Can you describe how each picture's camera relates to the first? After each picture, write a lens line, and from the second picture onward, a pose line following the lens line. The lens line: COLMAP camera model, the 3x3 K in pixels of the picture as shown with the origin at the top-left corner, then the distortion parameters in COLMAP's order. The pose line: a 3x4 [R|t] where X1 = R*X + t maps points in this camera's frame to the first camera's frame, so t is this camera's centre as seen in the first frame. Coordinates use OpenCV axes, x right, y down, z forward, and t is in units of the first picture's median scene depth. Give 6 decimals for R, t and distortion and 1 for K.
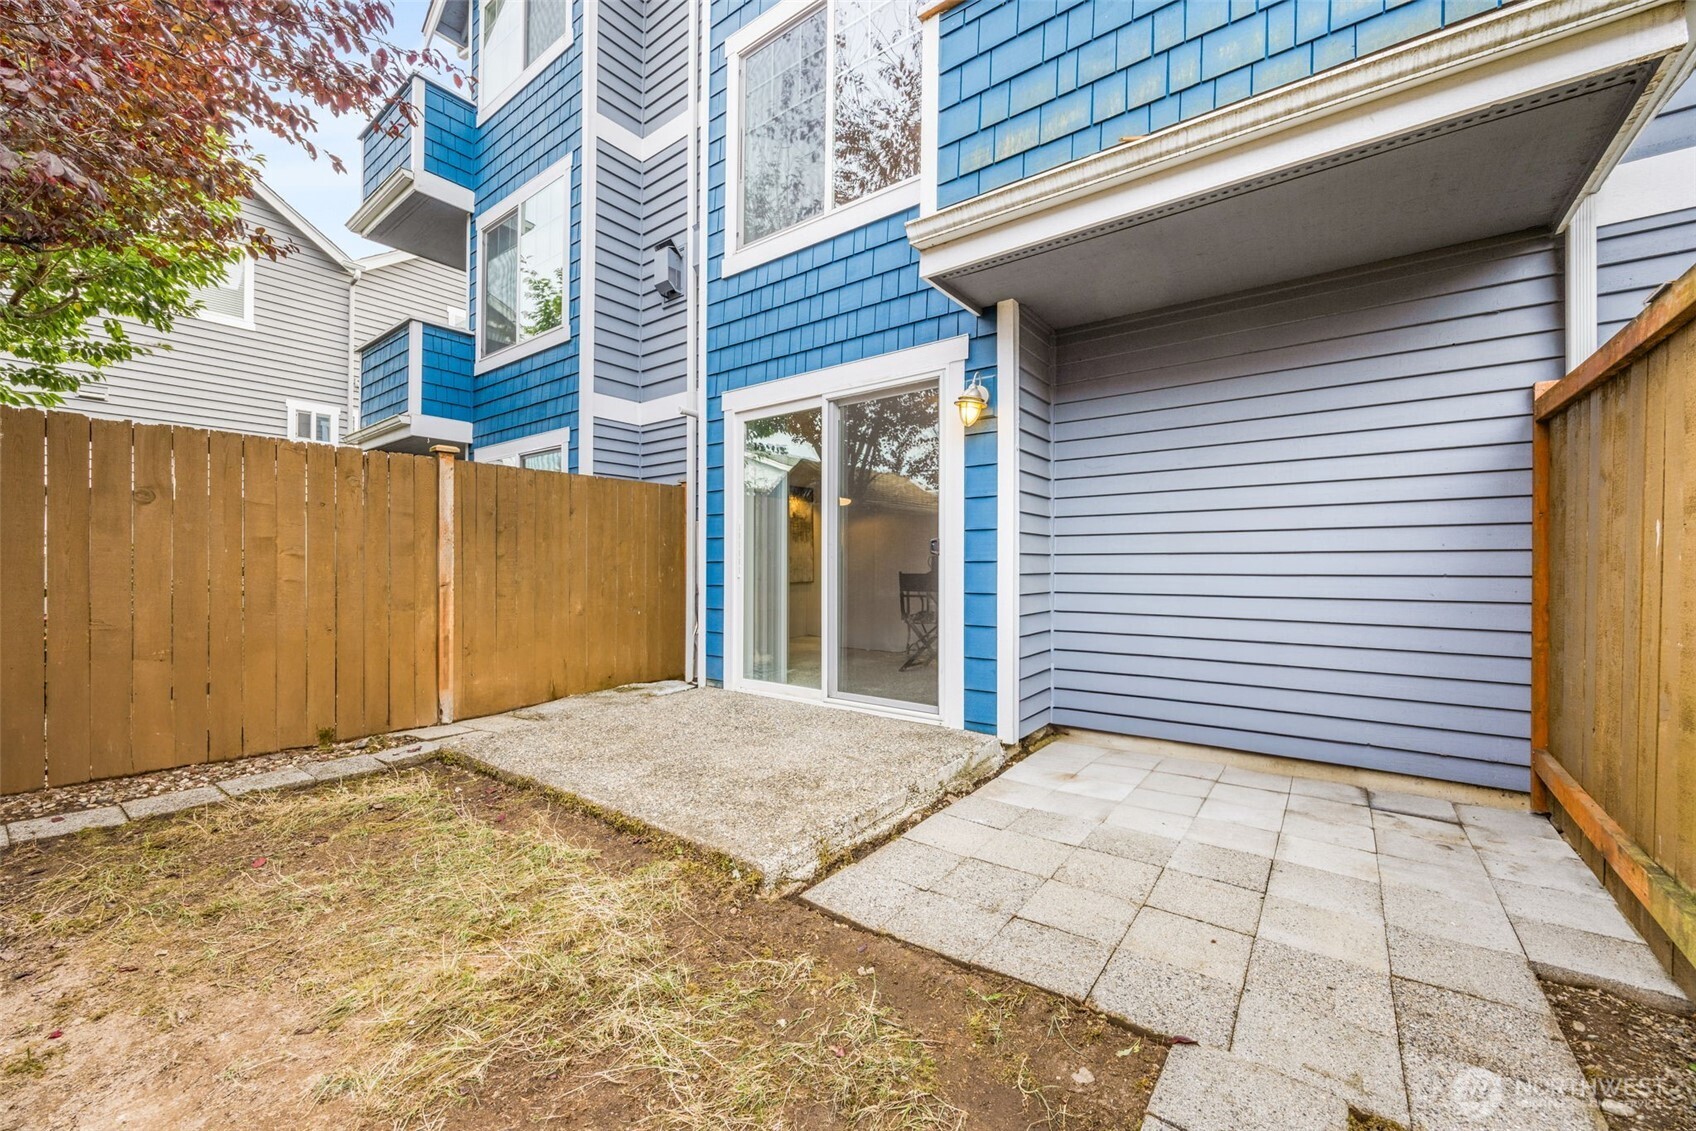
lens RADIAL K [[656.9, 0, 855.7], [0, 656.9, 564.4], [0, 0, 1]] dist [0.001456, 0.000162]
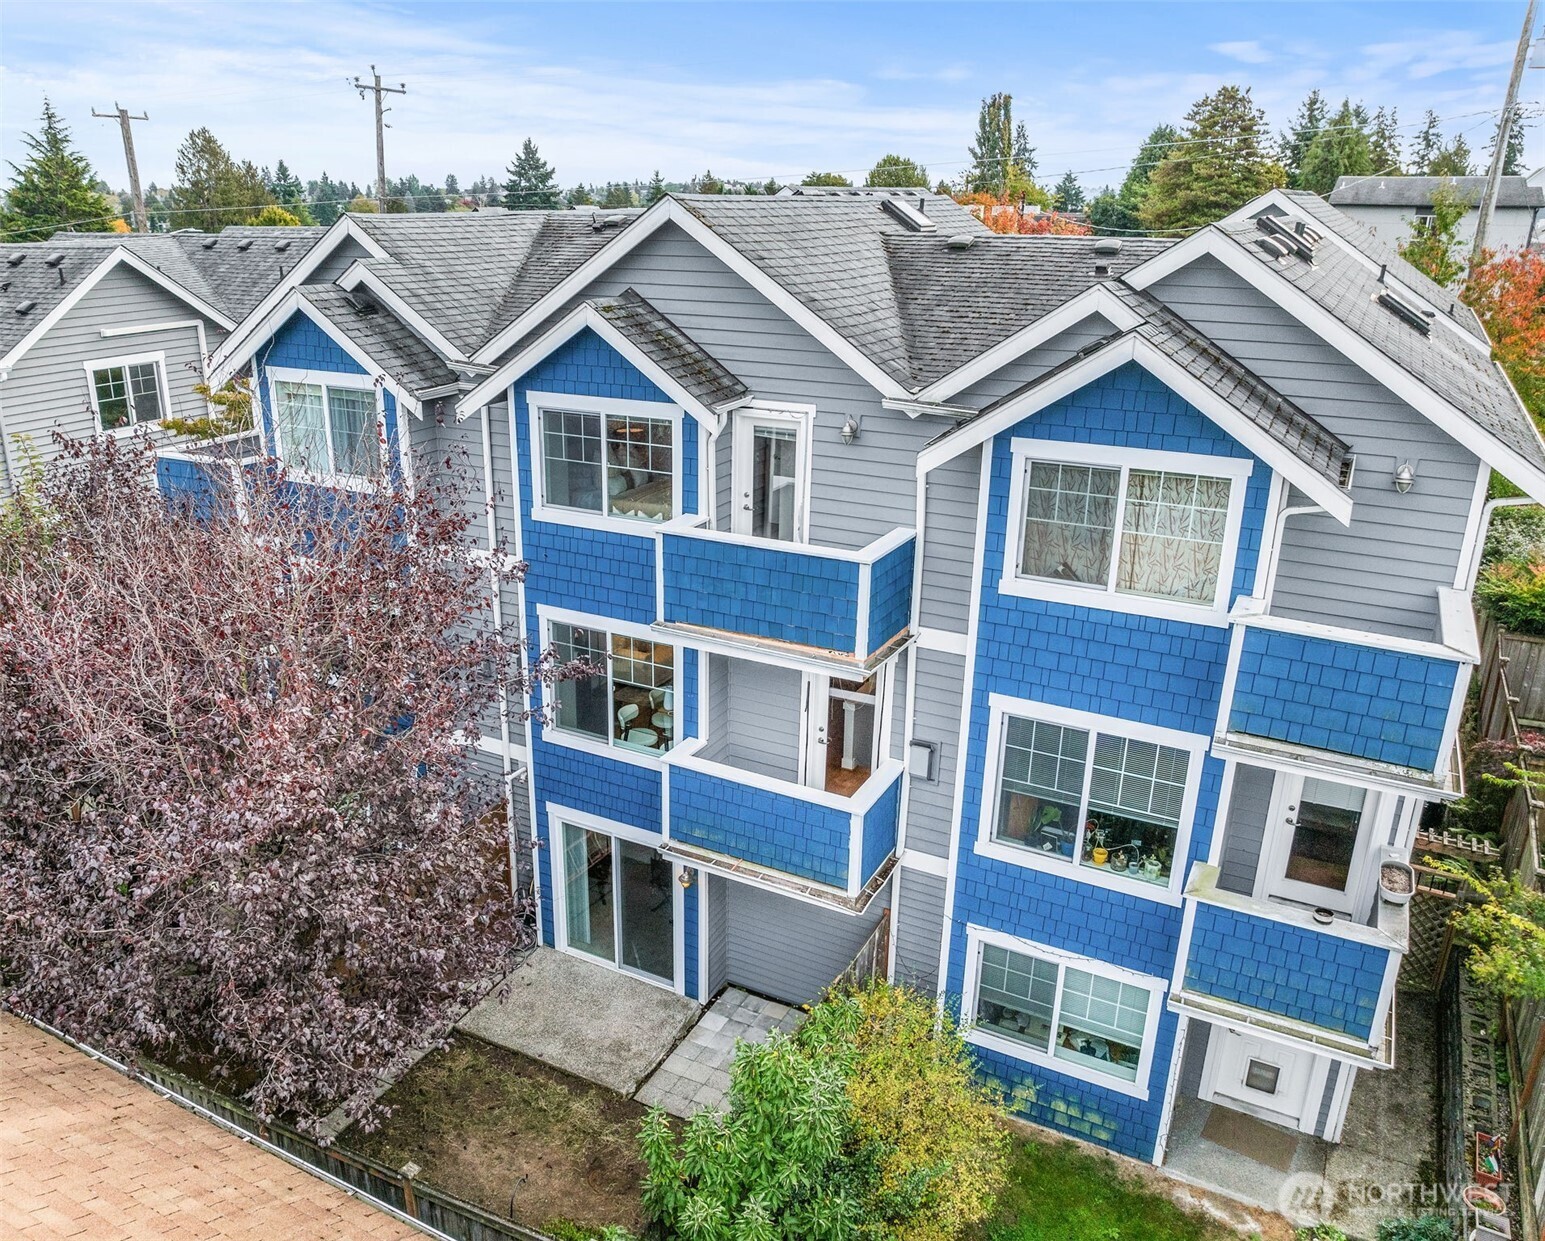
lens RADIAL K [[1220.2, 0, 772.5], [0, 1220.2, 620.5], [0, 0, 1]] dist [-0.001614, -0.000911]
pose [[0.982795, -0.045262, 0.179068, -0.229366], [-0.019475, 0.938710, 0.344158, -2.389354], [-0.183670, -0.341725, 0.921678, -2.470725]]
